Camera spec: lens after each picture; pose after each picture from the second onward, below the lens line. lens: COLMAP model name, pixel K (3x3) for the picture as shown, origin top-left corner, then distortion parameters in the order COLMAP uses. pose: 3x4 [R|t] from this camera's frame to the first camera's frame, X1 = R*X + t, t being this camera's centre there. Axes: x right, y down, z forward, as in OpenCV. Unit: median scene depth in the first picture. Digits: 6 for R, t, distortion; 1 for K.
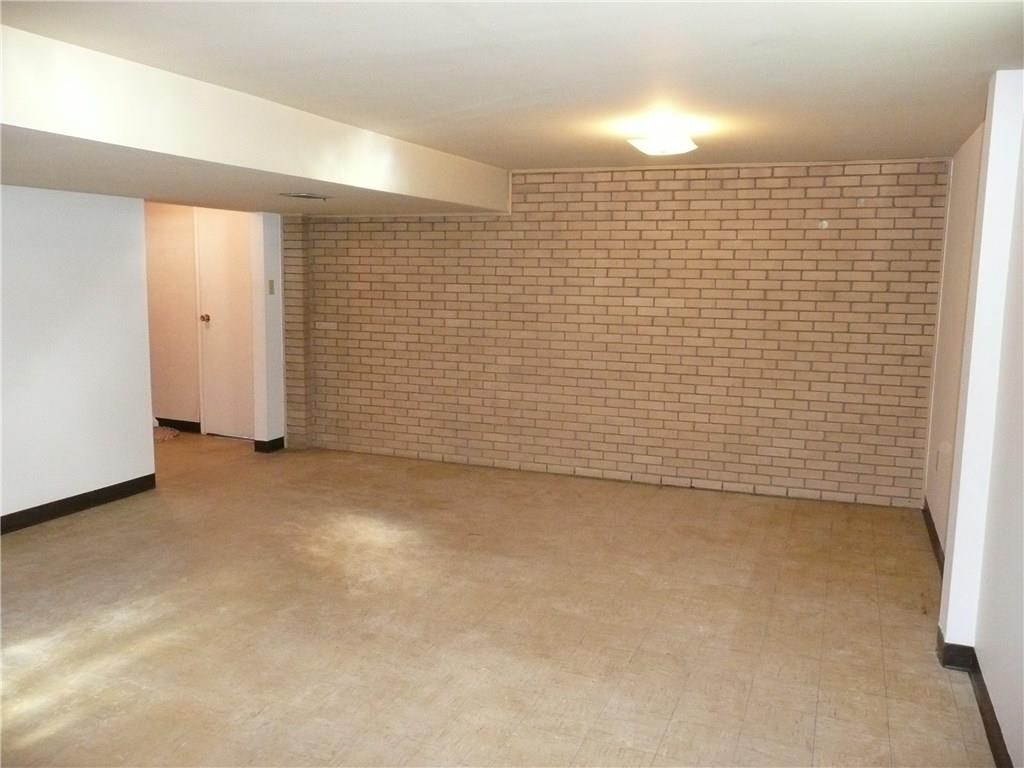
lens RADIAL K [[860.7, 0, 515.5], [0, 860.7, 386.3], [0, 0, 1]] dist [-0.016961, 0.002718]
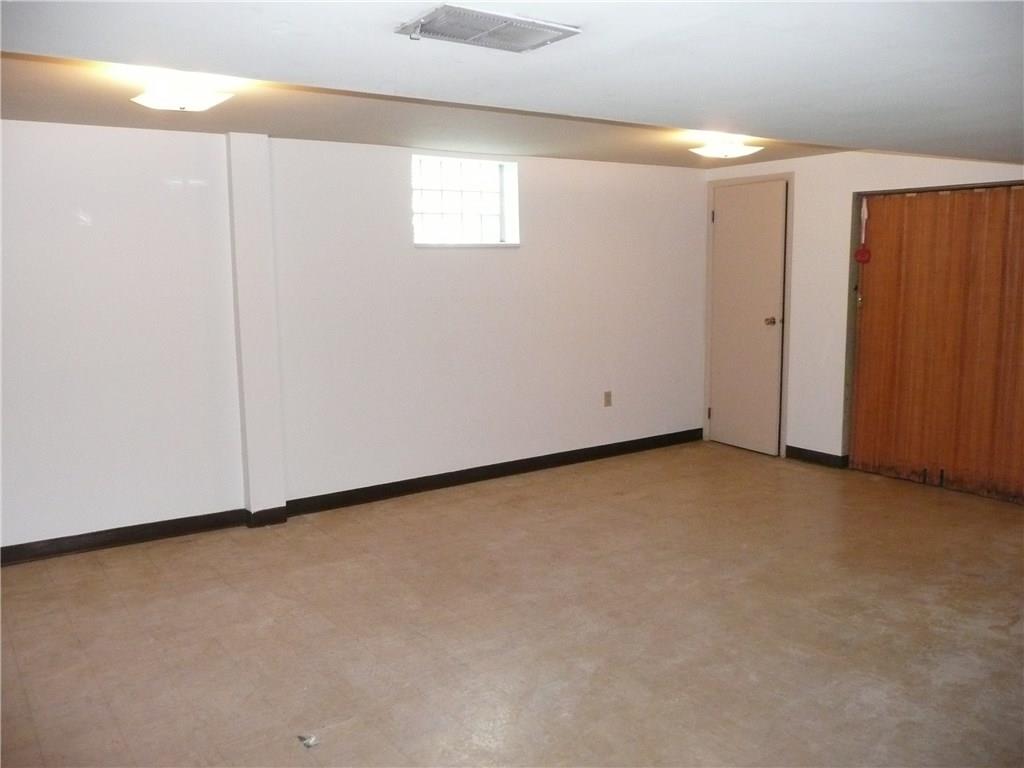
lens RADIAL K [[860.7, 0, 515.5], [0, 860.7, 386.3], [0, 0, 1]] dist [-0.016961, 0.002718]
pose [[-0.834714, -0.078406, 0.545073, -0.576736], [0.073359, 0.965158, 0.251174, -0.229941], [-0.545775, 0.249645, -0.799879, 1.709646]]
